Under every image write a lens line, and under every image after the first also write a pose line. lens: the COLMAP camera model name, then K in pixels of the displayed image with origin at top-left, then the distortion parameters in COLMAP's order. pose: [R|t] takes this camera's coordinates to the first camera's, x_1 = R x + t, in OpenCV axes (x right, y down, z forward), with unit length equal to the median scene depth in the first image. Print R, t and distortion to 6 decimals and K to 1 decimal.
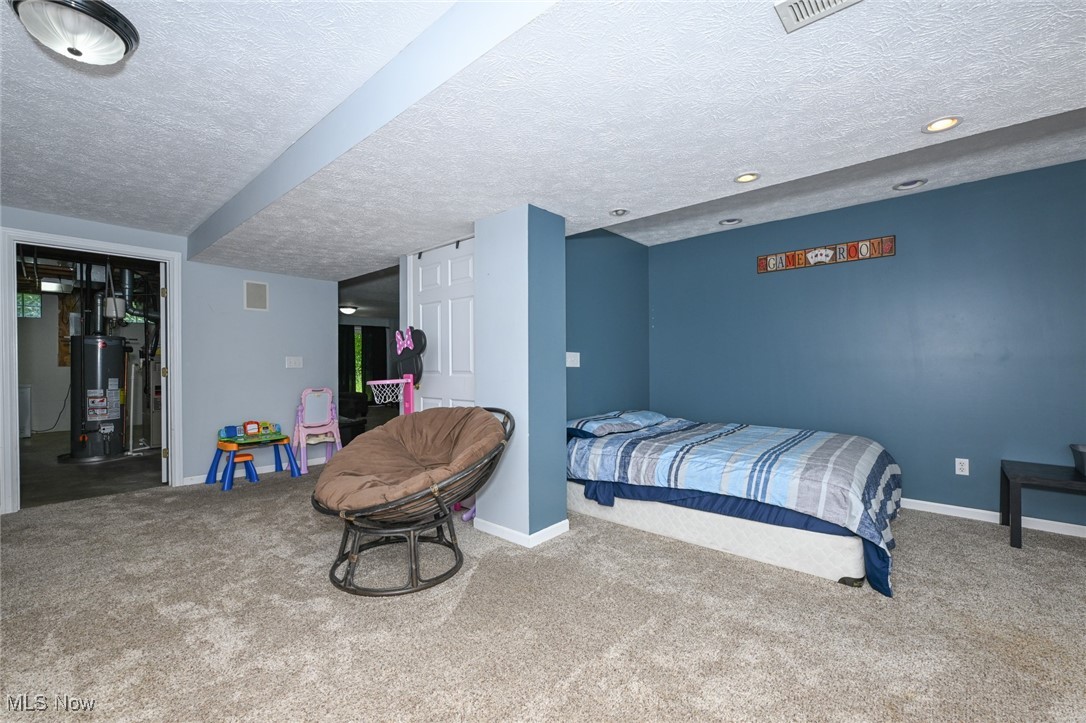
lens RADIAL K [[443.0, 0, 536.8], [0, 443.0, 361.8], [0, 0, 1]] dist [0.000463, -0.000360]
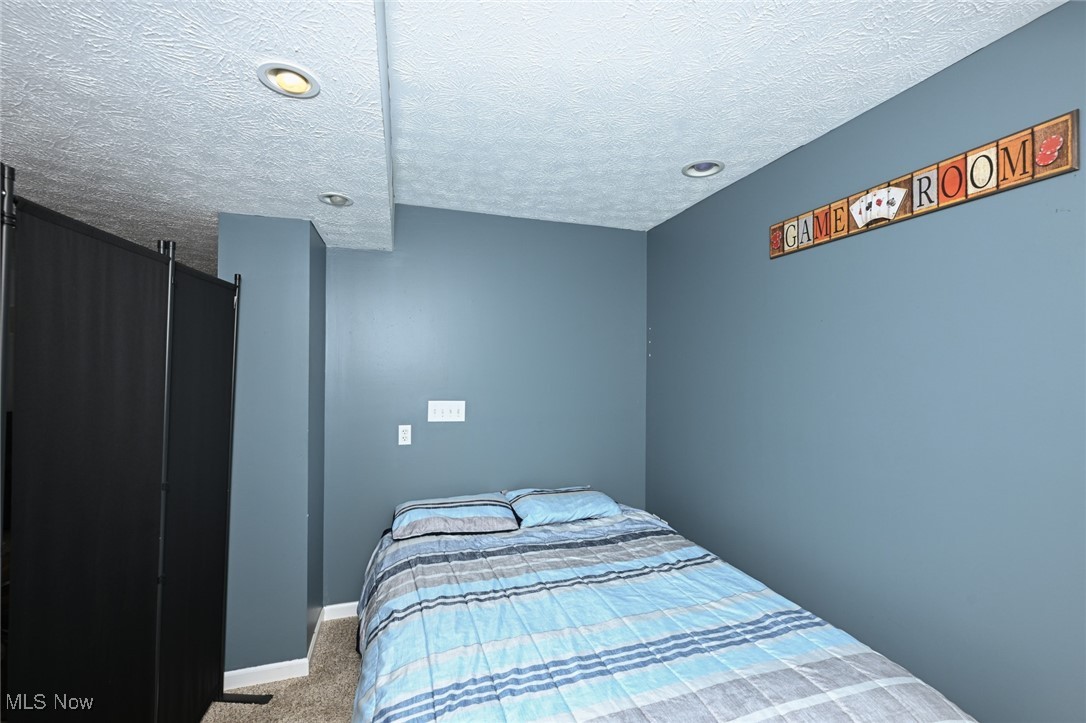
lens RADIAL K [[443.0, 0, 542.5], [0, 443.0, 361.2], [0, 0, 1]] dist [0.000463, -0.000360]
pose [[0.866560, 0.005611, -0.499042, 0.576233], [-0.012234, 0.999875, -0.010002, -0.080714], [0.498924, 0.014772, 0.866520, 0.470882]]
